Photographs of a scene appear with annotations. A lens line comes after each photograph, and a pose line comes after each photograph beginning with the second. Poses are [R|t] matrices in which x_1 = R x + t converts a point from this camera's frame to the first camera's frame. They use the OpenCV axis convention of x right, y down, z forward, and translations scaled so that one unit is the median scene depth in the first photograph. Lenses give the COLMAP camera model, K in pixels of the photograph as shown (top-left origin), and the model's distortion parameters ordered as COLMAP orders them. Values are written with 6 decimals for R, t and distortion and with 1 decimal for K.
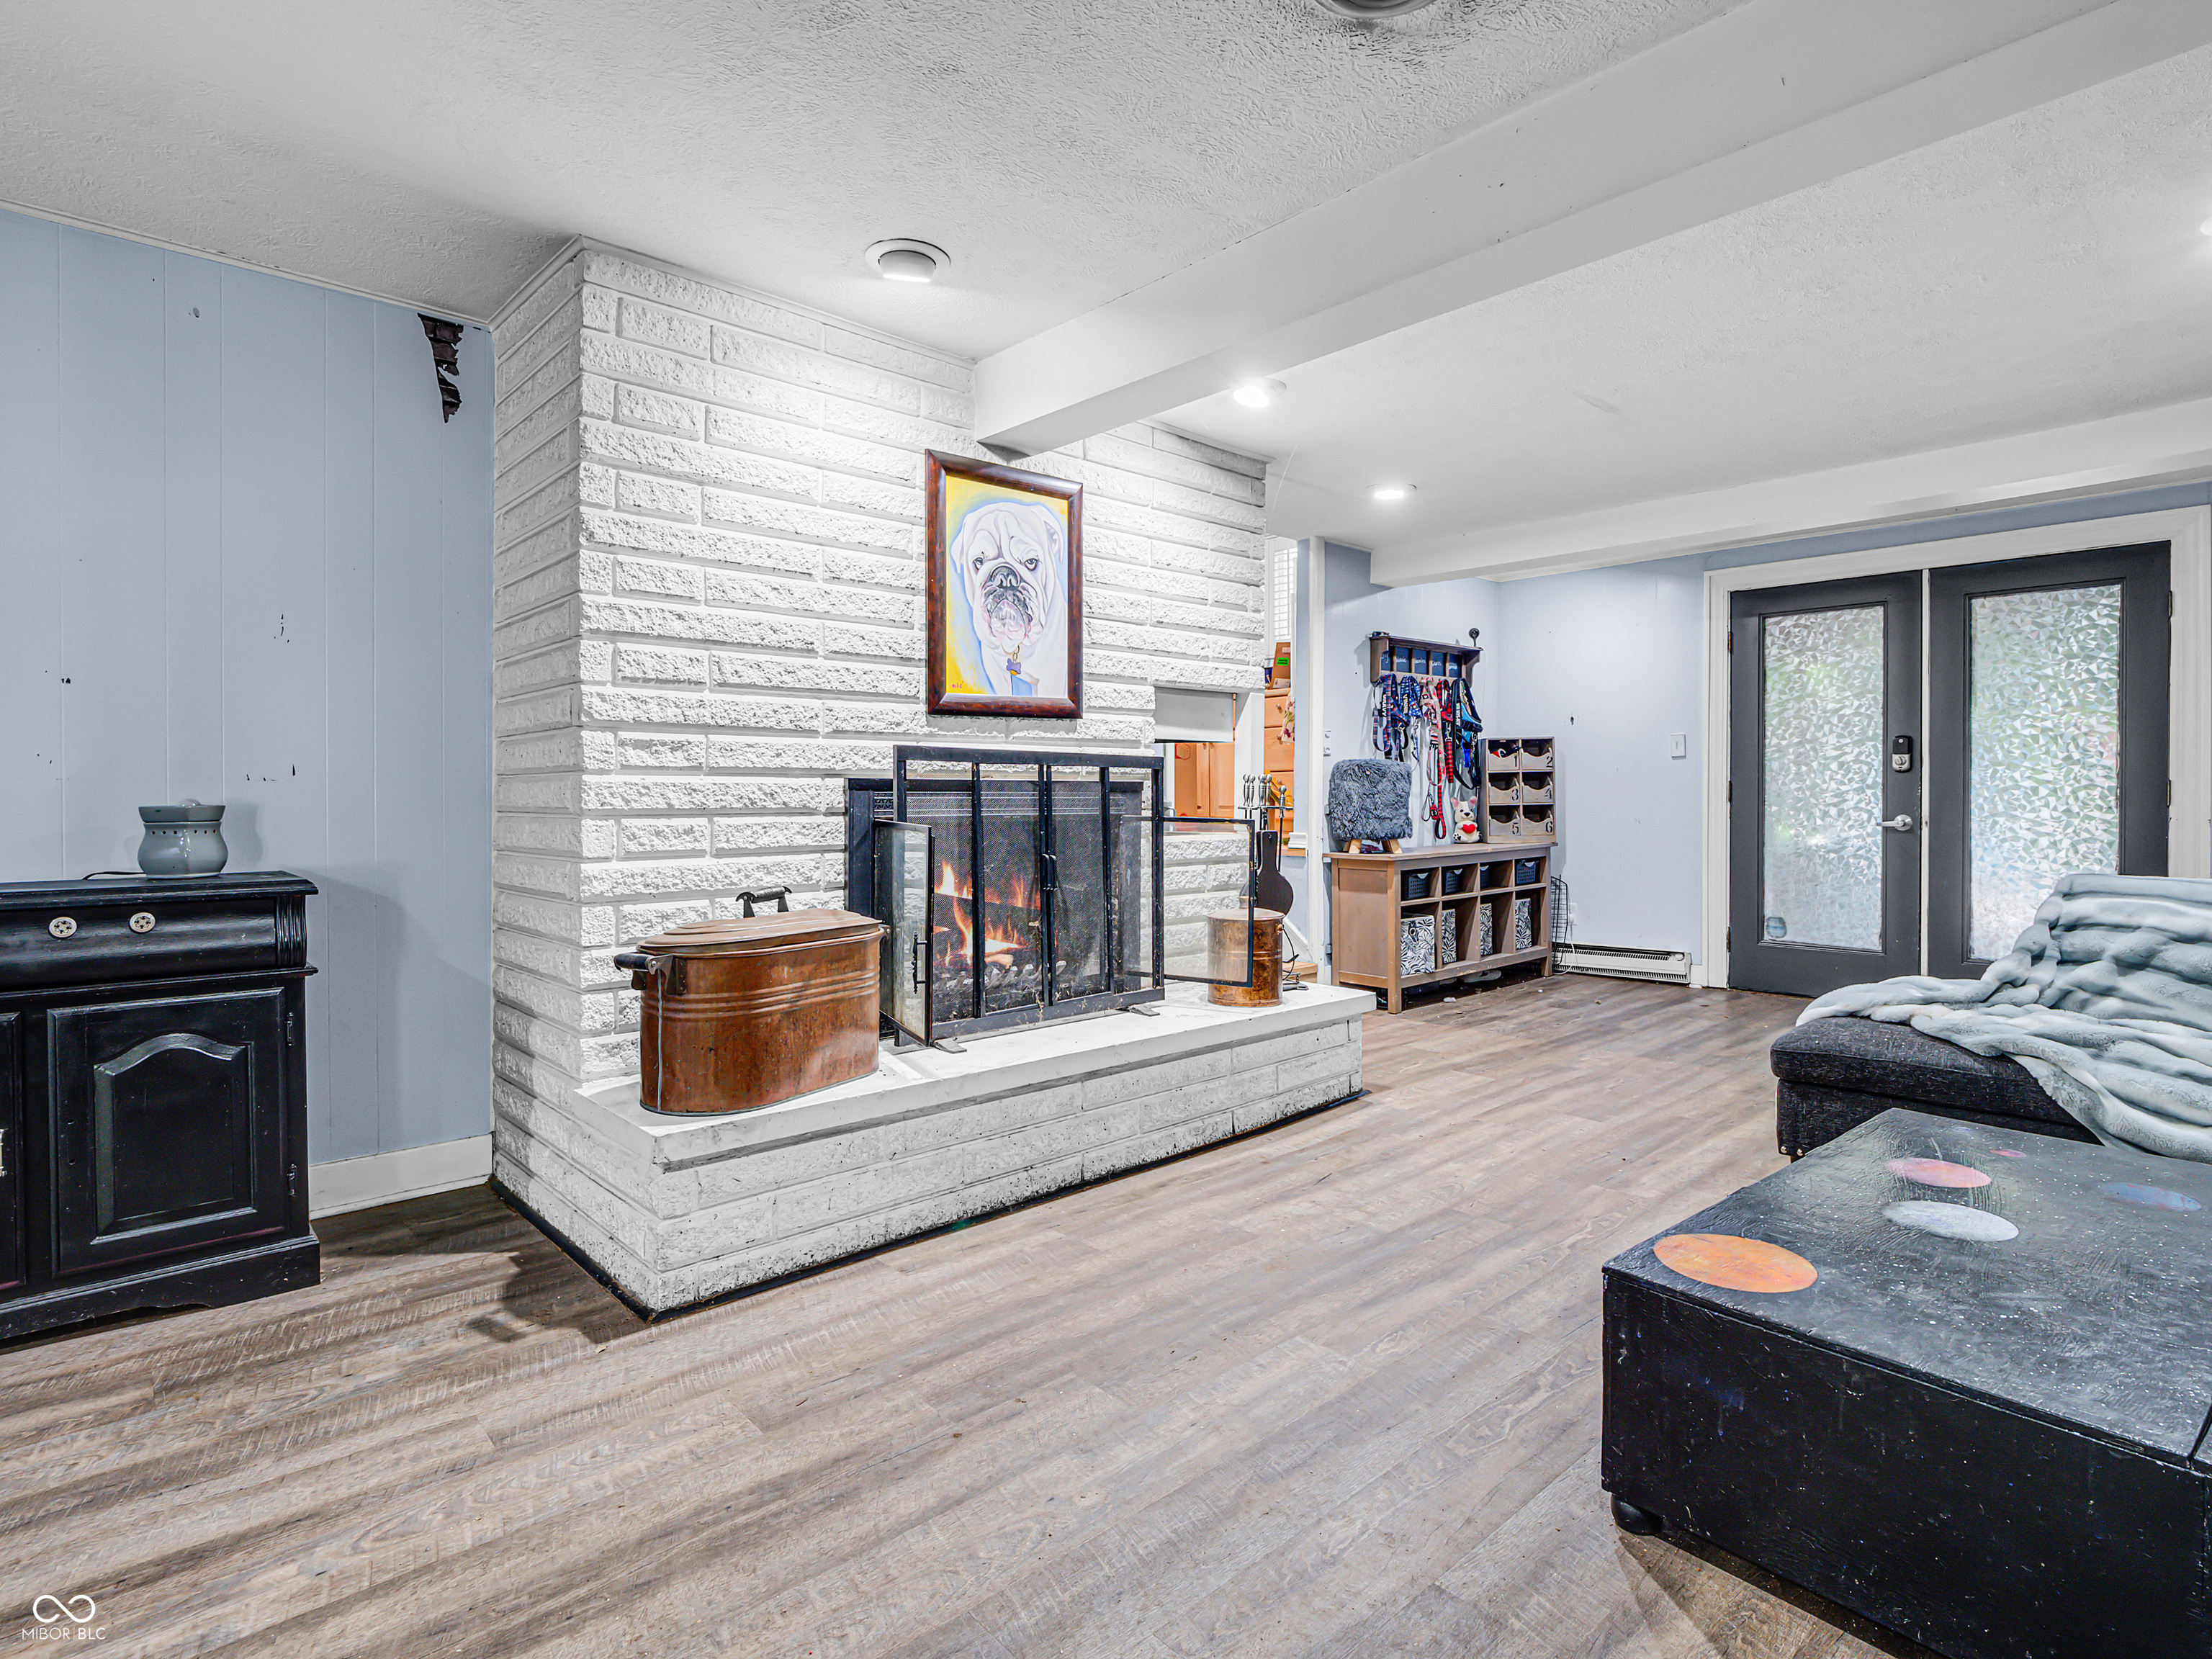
lens RADIAL K [[1126.9, 0, 1096.4], [0, 1126.9, 809.0], [0, 0, 1]] dist [-0.017261, -0.000523]
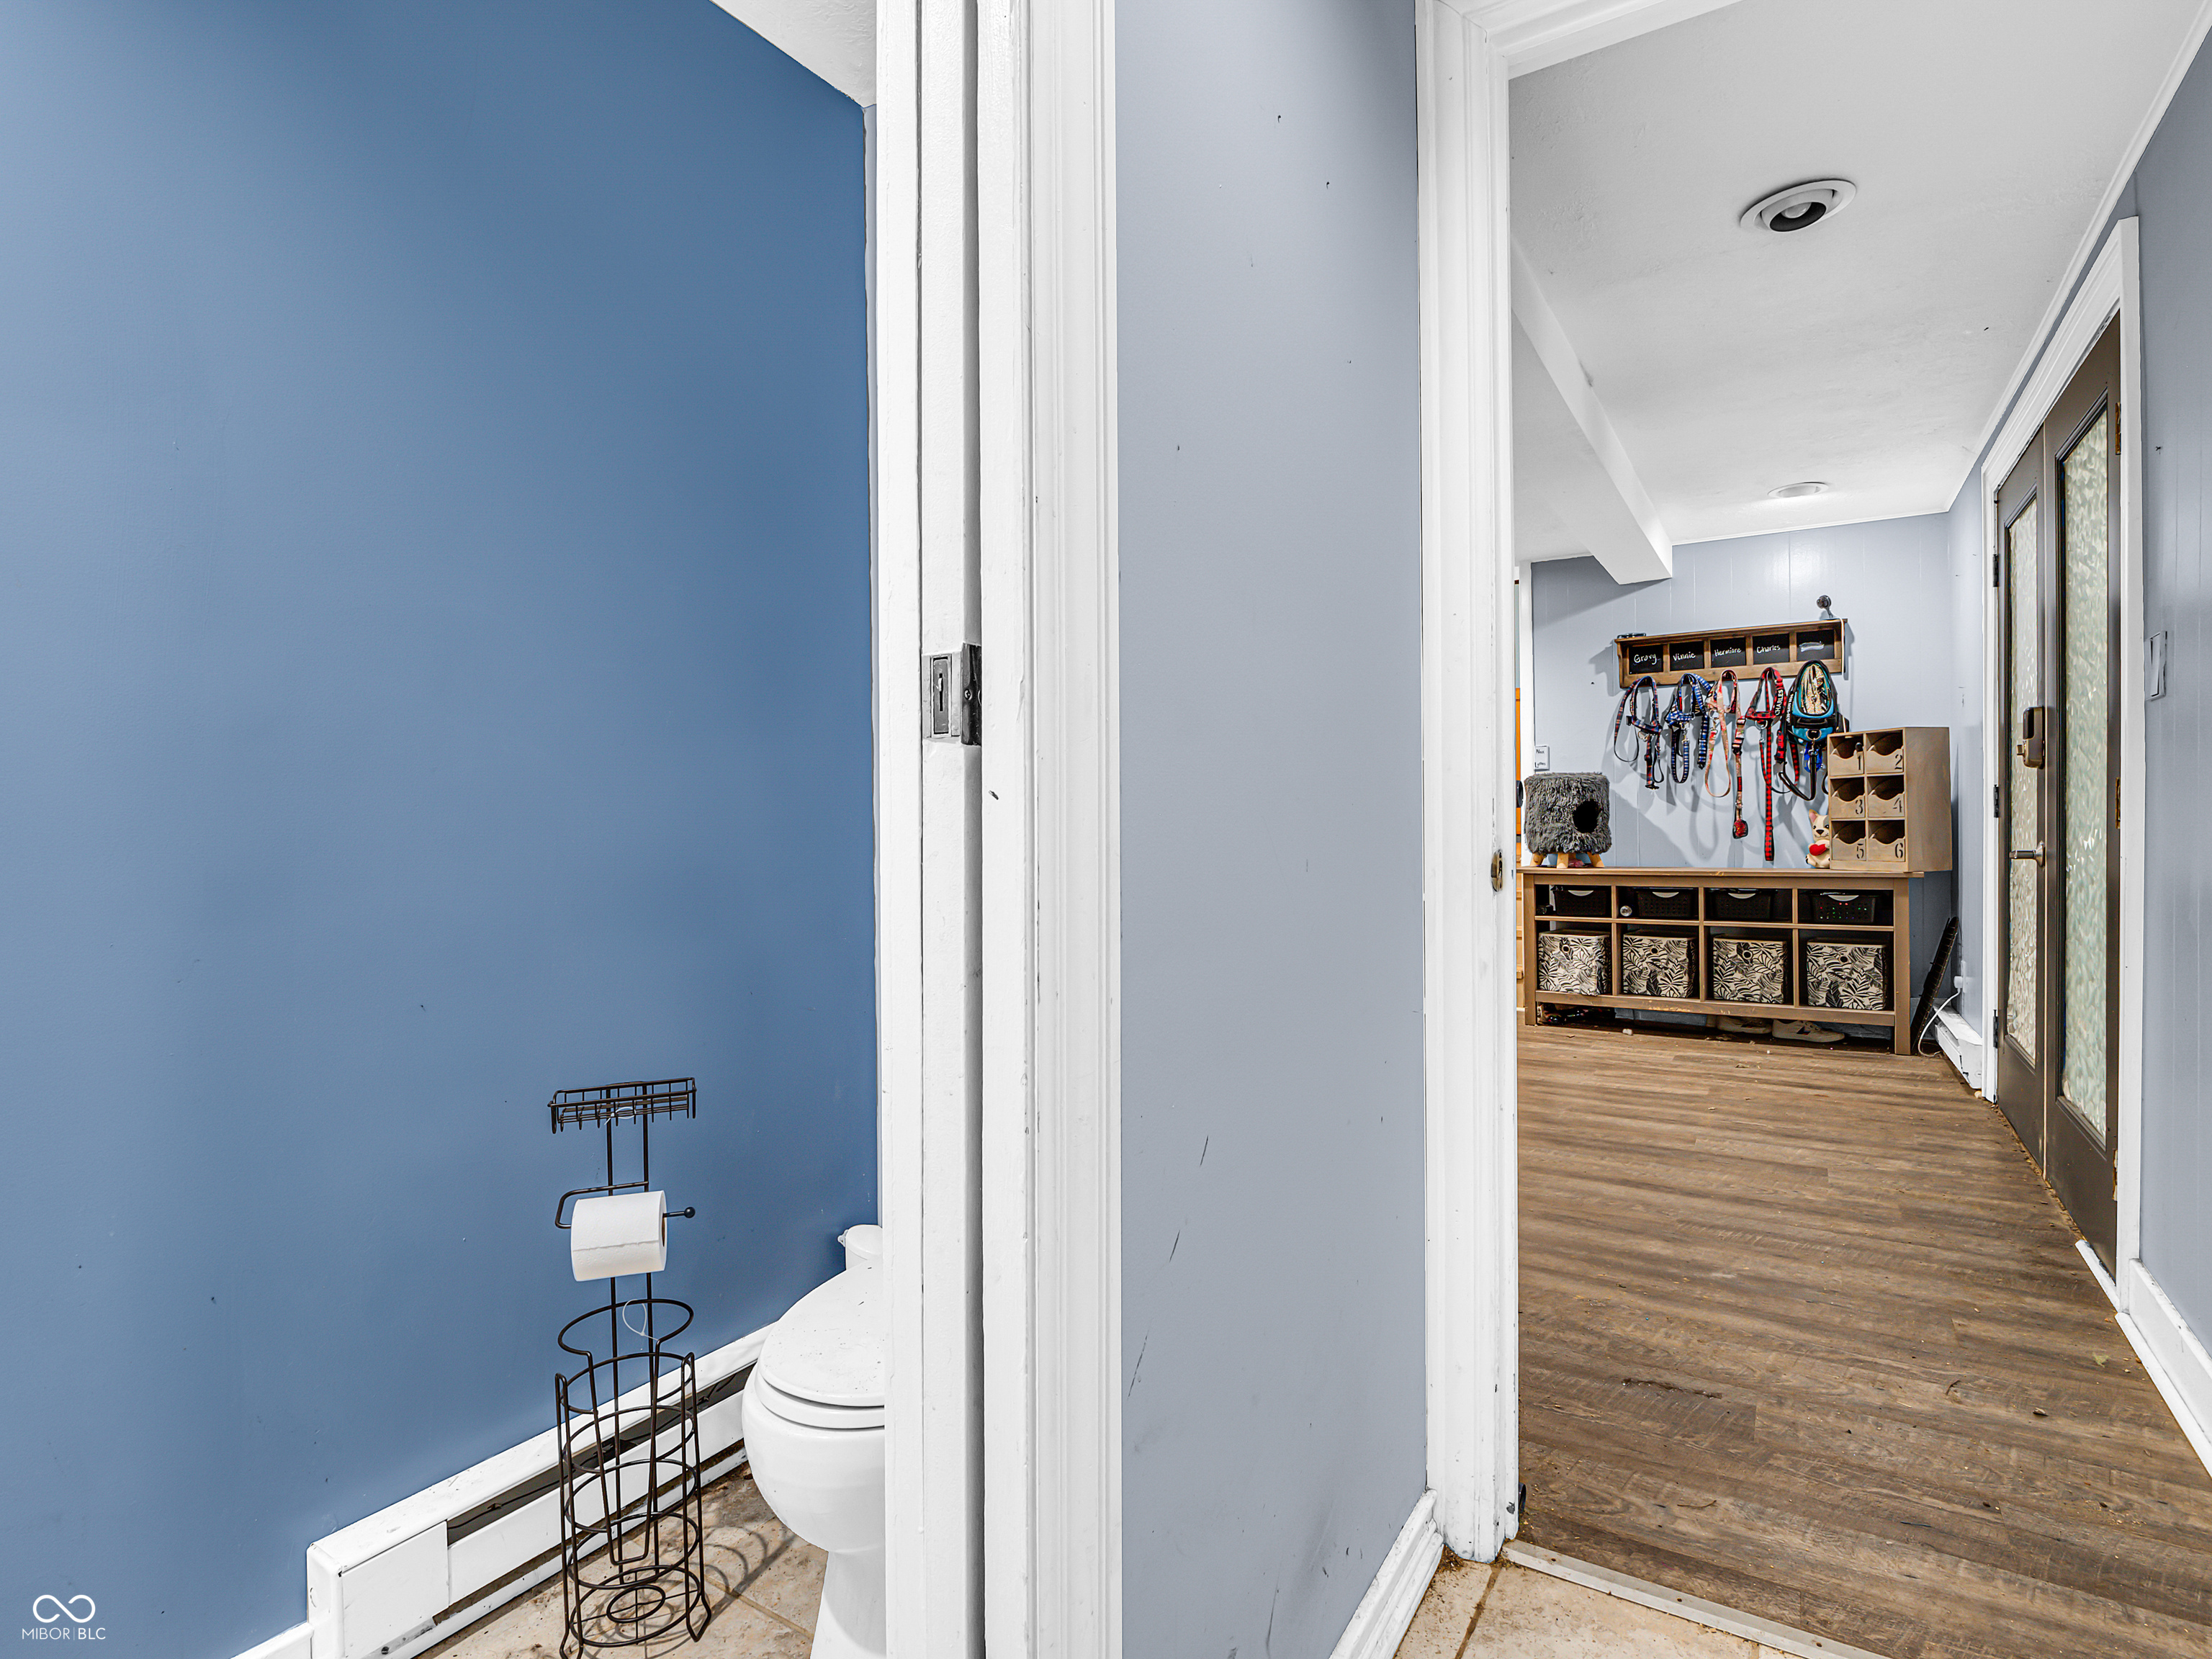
lens RADIAL K [[1126.9, 0, 1096.4], [0, 1126.9, 809.0], [0, 0, 1]] dist [-0.017261, -0.000523]
pose [[0.262999, -0.000664, -0.964796, 1.271578], [-0.000489, 1.000000, -0.000822, -0.013678], [0.964796, 0.000688, 0.262998, 0.395945]]
